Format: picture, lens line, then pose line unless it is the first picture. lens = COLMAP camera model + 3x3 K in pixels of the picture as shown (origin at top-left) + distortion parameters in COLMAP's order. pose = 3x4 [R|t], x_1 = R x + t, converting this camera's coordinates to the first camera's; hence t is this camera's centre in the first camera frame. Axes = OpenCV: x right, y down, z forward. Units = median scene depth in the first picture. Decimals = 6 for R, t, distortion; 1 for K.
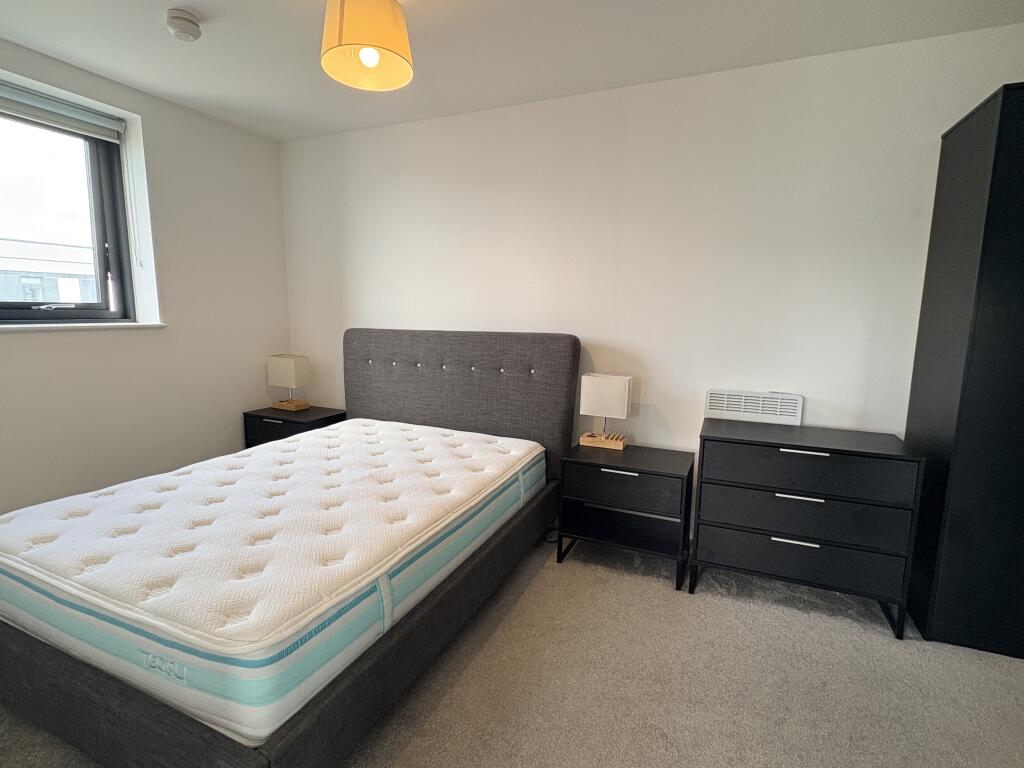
lens RADIAL K [[505.3, 0, 508.5], [0, 505.3, 381.1], [0, 0, 1]] dist [0.002095, -0.001270]
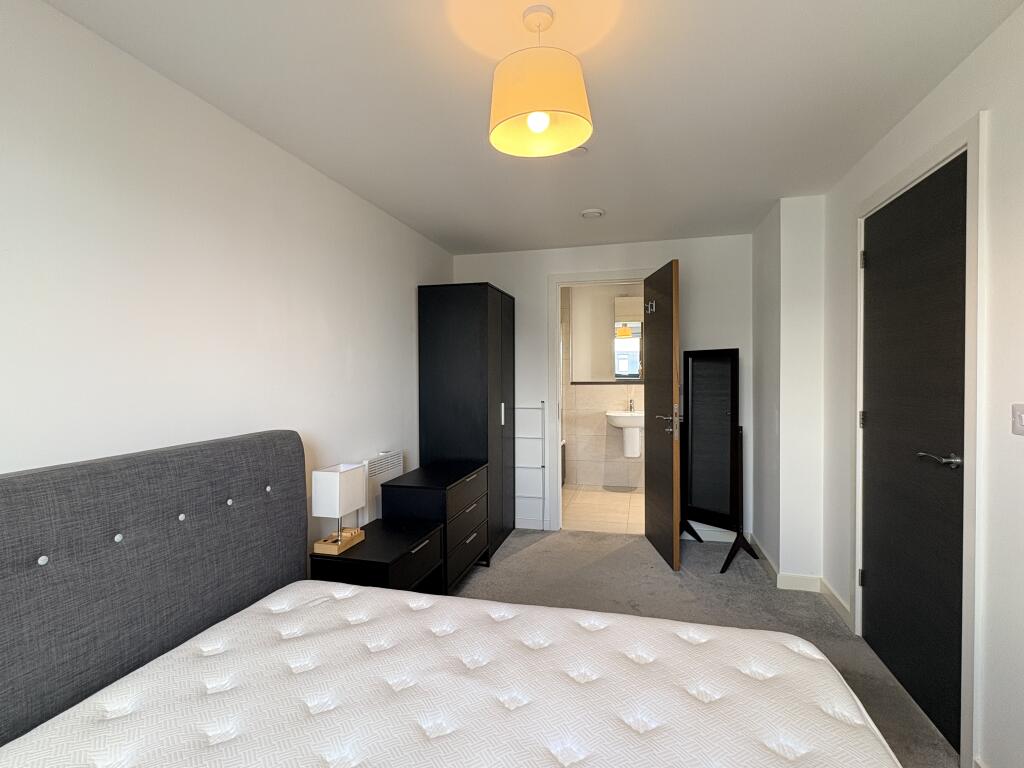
lens RADIAL K [[505.3, 0, 508.5], [0, 505.3, 381.1], [0, 0, 1]] dist [0.002095, -0.001270]
pose [[-0.153246, -0.027196, 0.987814, -0.674225], [0.143355, 0.988435, 0.049452, -0.149798], [-0.977735, 0.149186, -0.147575, 0.736087]]
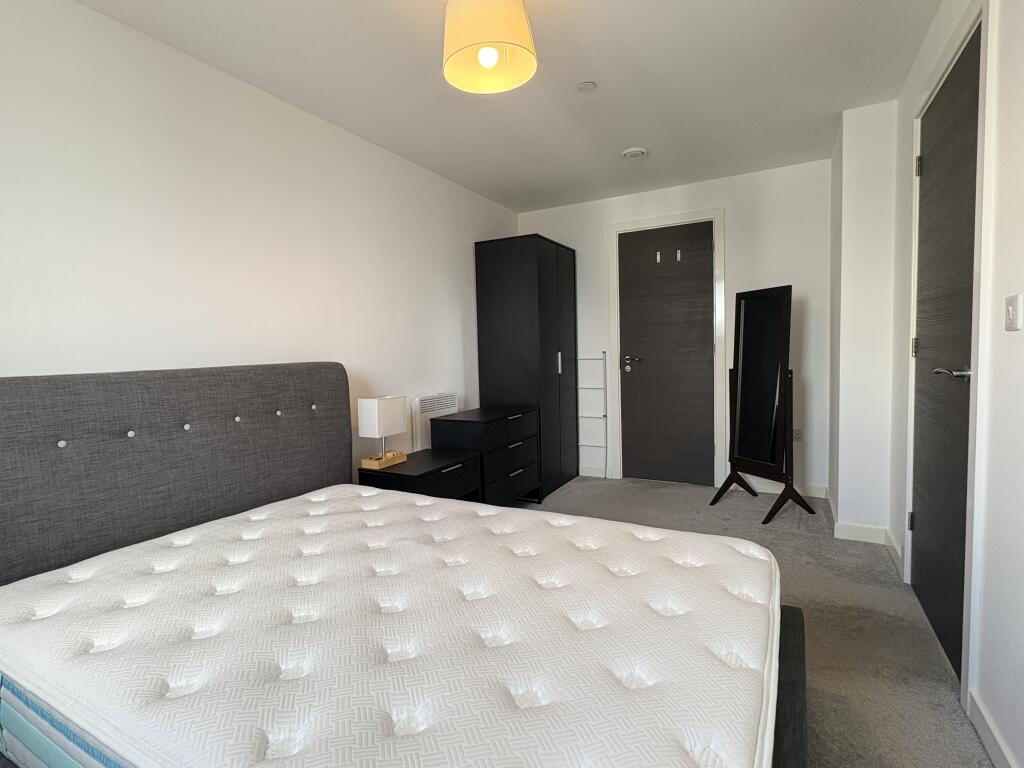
lens RADIAL K [[505.3, 0, 508.5], [0, 505.3, 381.1], [0, 0, 1]] dist [0.002095, -0.001270]
pose [[0.087735, -0.076859, 0.993174, -0.745692], [0.168110, 0.983861, 0.061288, -0.057633], [-0.981856, 0.161586, 0.099240, 0.571840]]
